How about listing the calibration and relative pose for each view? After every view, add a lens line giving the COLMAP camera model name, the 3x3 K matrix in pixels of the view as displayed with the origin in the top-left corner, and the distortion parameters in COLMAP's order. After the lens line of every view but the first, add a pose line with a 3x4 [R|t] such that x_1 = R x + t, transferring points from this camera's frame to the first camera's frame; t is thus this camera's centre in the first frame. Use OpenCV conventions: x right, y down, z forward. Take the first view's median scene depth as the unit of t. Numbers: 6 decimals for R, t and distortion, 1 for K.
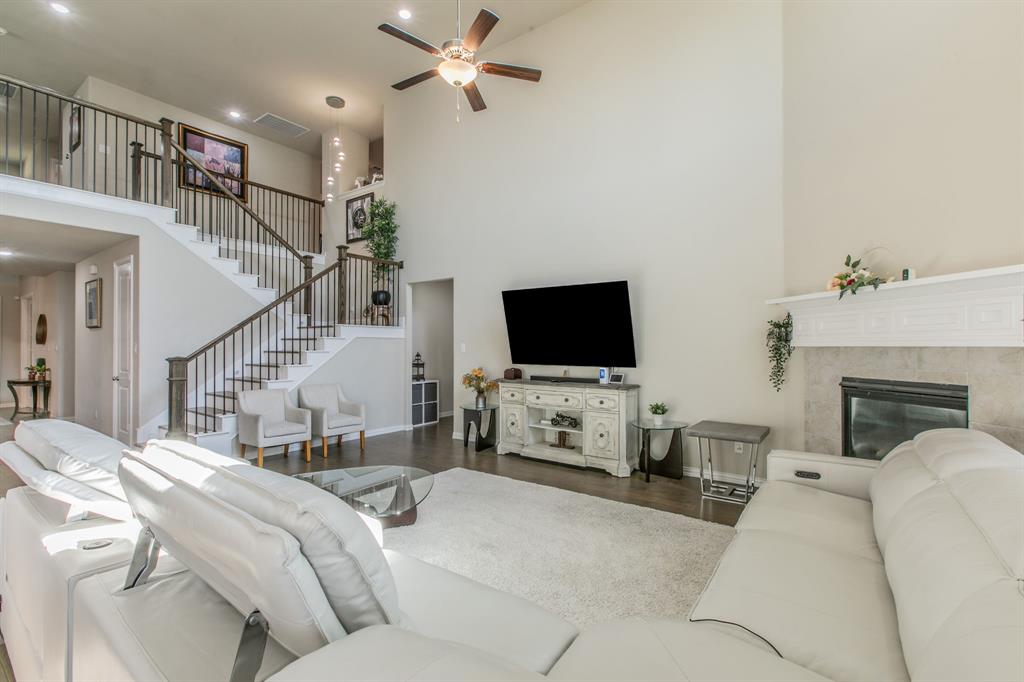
lens RADIAL K [[460.0, 0, 512.0], [0, 460.0, 341.0], [0, 0, 1]] dist [-0.000720, -0.000021]
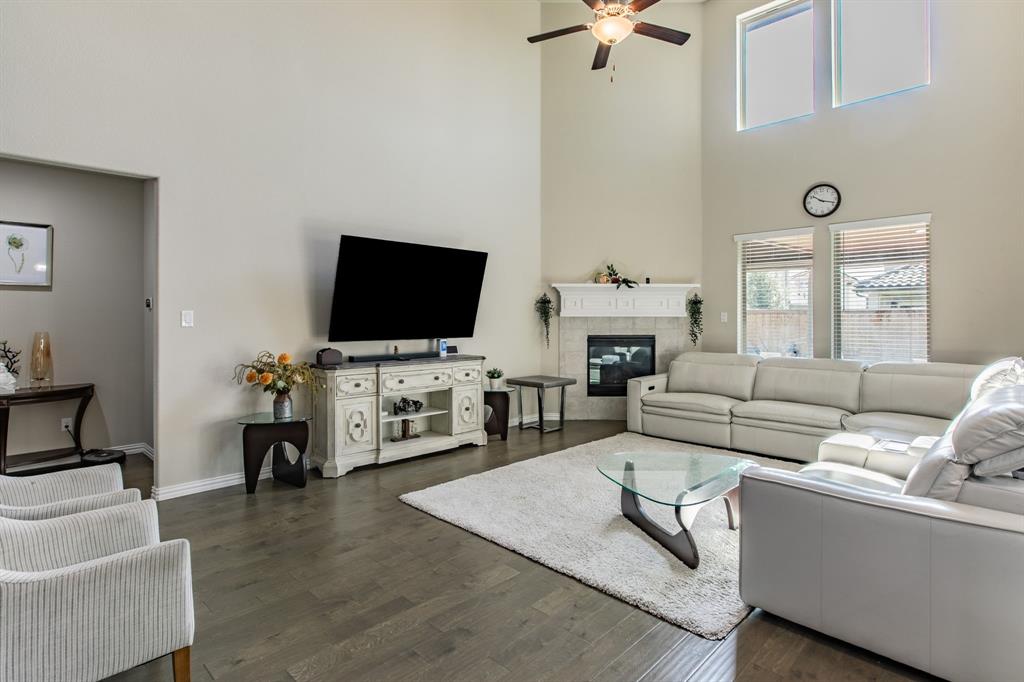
lens RADIAL K [[516.3, 0, 512.2], [0, 516.3, 313.4], [0, 0, 1]] dist [-0.000115, -0.000017]
pose [[0.146243, 0.007888, 0.989217, -0.831319], [-0.011457, 0.999915, -0.006279, 0.010495], [-0.989182, -0.010415, 0.146320, 0.721342]]
